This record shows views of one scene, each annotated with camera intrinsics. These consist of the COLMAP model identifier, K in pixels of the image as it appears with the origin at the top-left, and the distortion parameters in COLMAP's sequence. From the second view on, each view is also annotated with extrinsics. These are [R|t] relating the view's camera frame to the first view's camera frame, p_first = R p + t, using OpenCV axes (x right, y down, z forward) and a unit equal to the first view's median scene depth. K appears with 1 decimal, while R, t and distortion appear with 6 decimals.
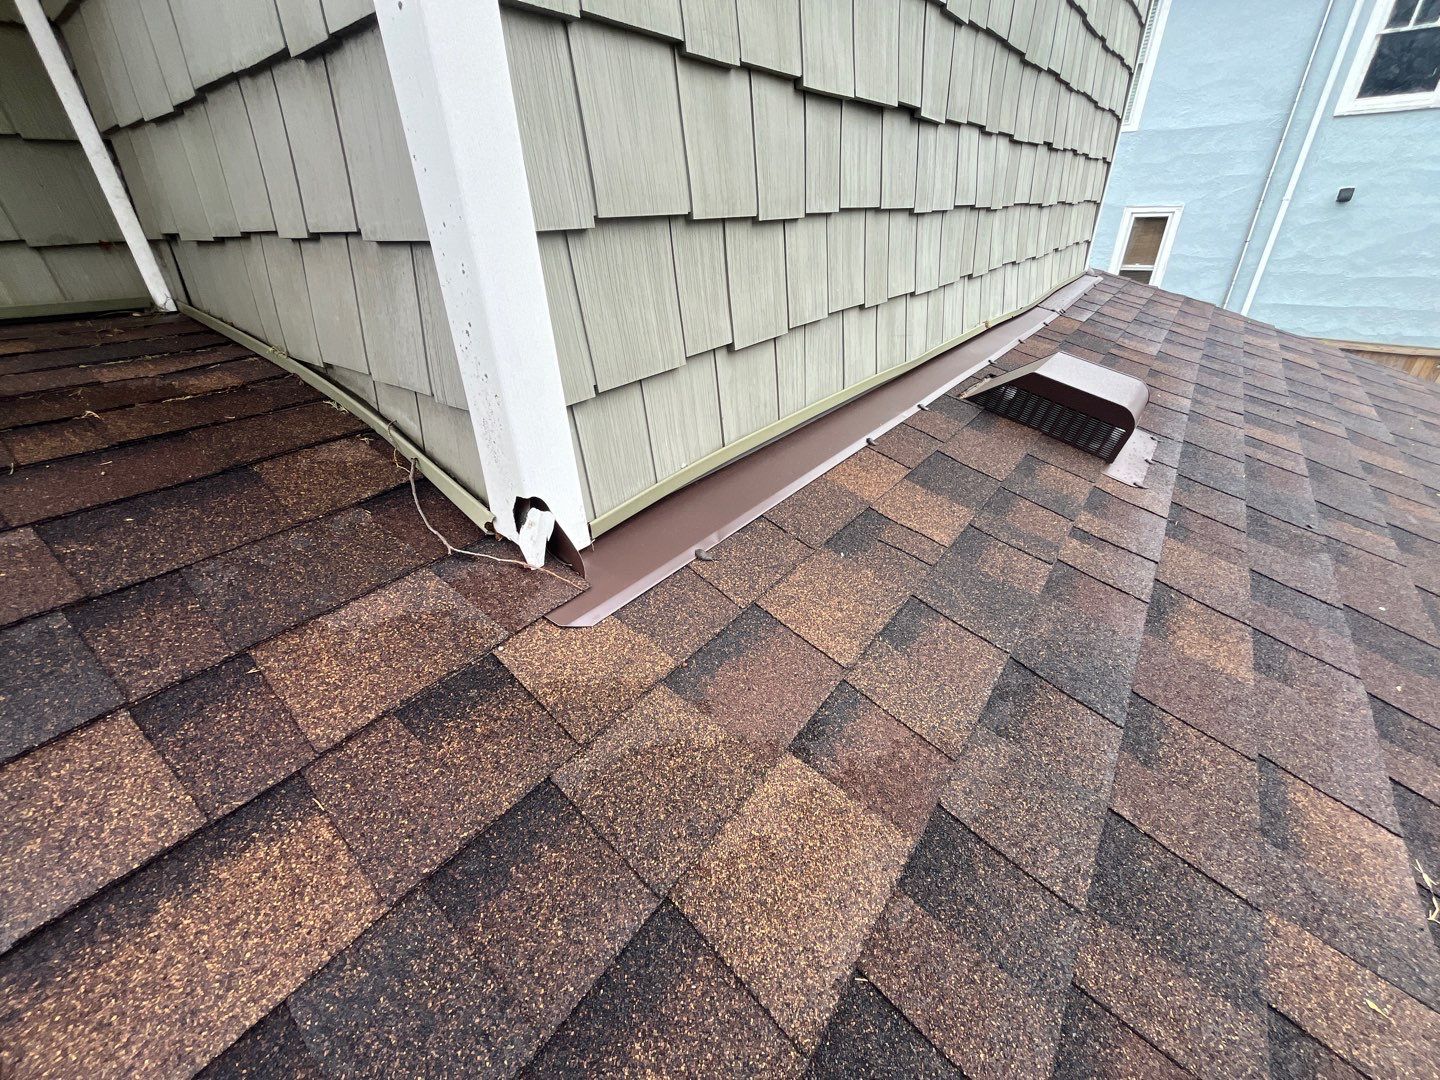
lens RADIAL K [[586.2, 0, 717.7], [0, 586.2, 537.0], [0, 0, 1]] dist [-0.000145, 0.000160]
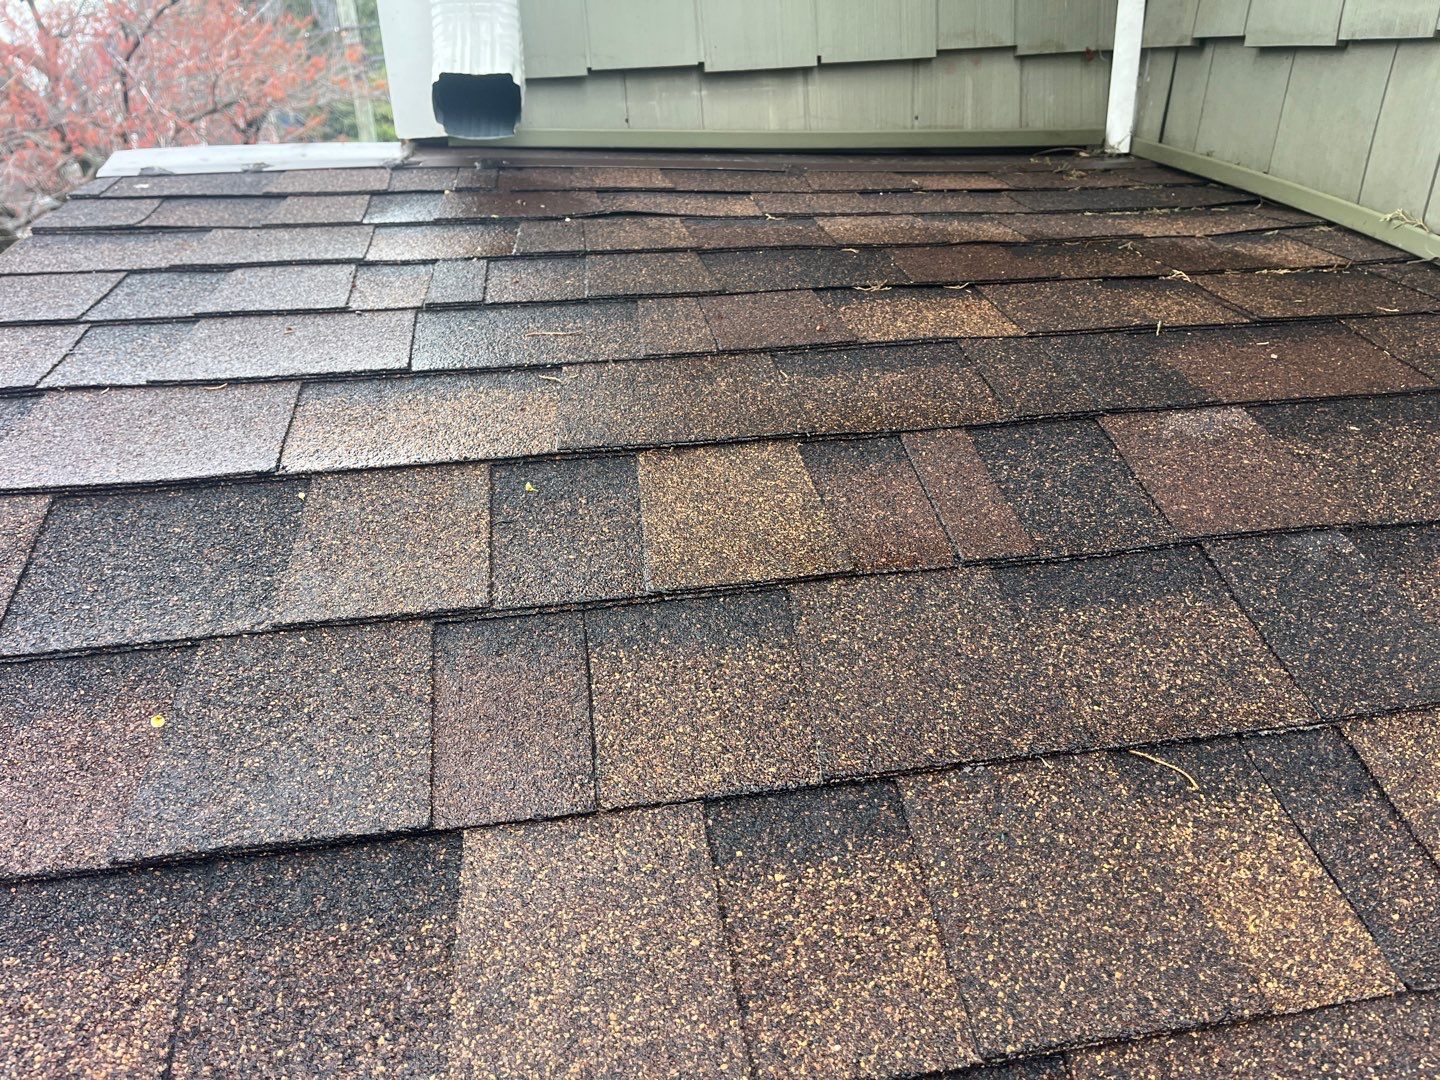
lens RADIAL K [[1101.2, 0, 720.0], [0, 1101.2, 540.0], [0, 0, 1]] dist [0.056437, -0.075049]
pose [[0.722112, 0.281846, -0.631757, -0.564781], [-0.330817, 0.942740, 0.042454, 0.222099], [0.607548, 0.178339, 0.774003, -0.313033]]
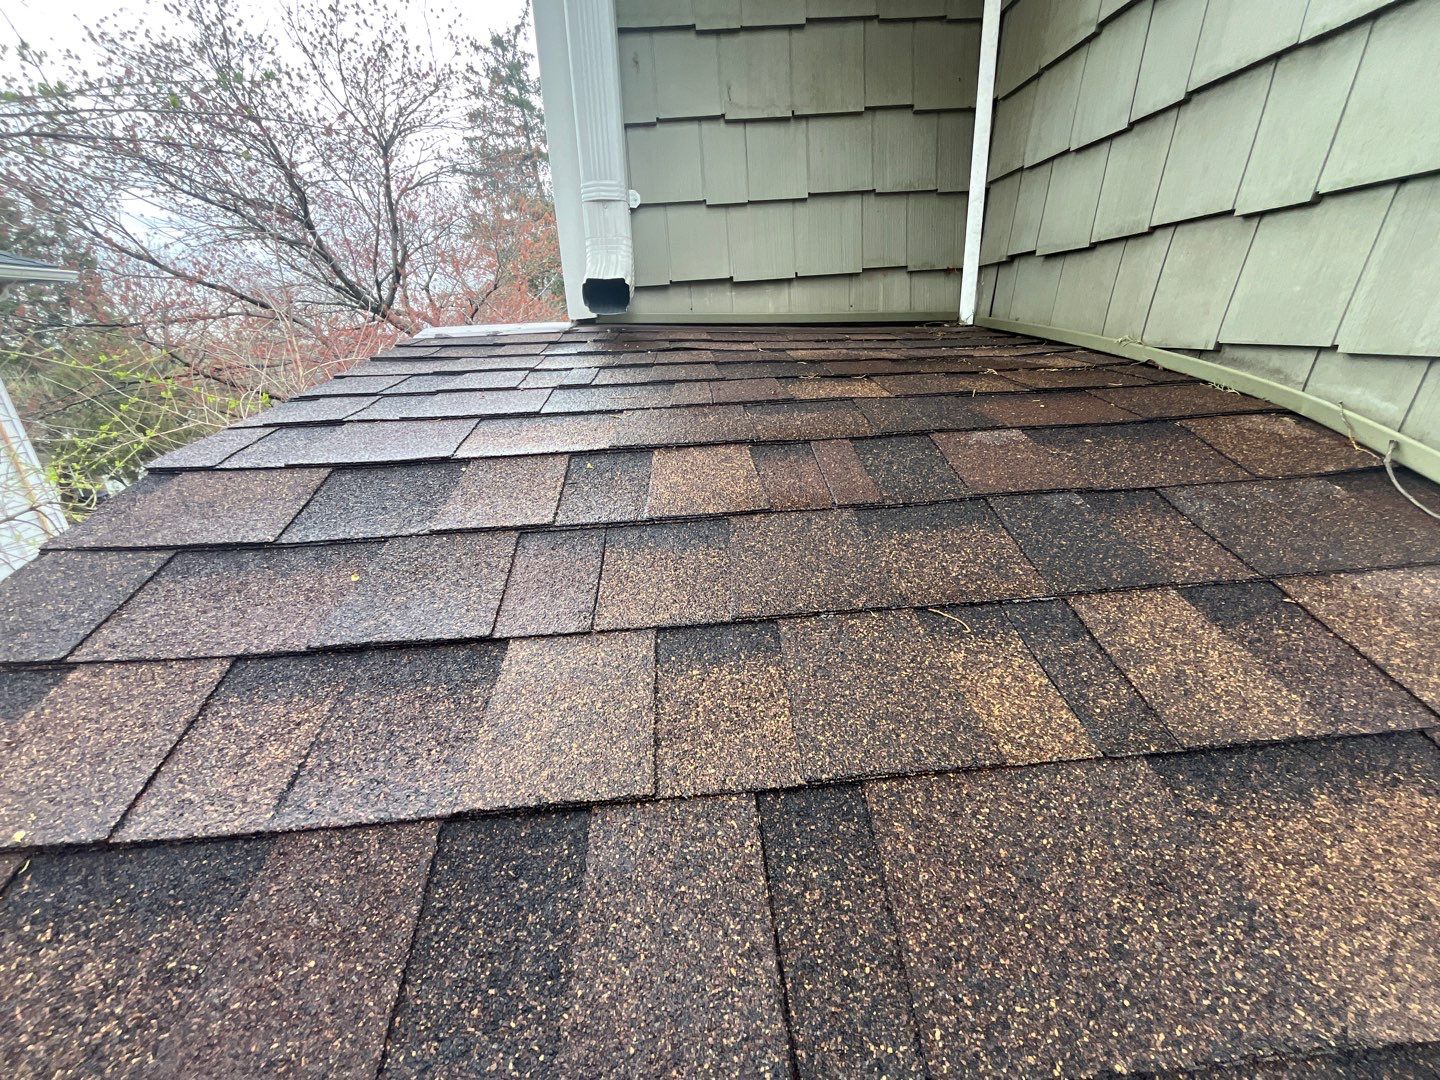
lens RADIAL K [[586.2, 0, 717.7], [0, 586.2, 537.0], [0, 0, 1]] dist [-0.000145, 0.000160]
pose [[0.658766, 0.260144, -0.705941, -0.523520], [-0.343005, 0.938975, 0.025935, 0.283610], [0.669608, 0.225056, 0.707796, -0.158582]]
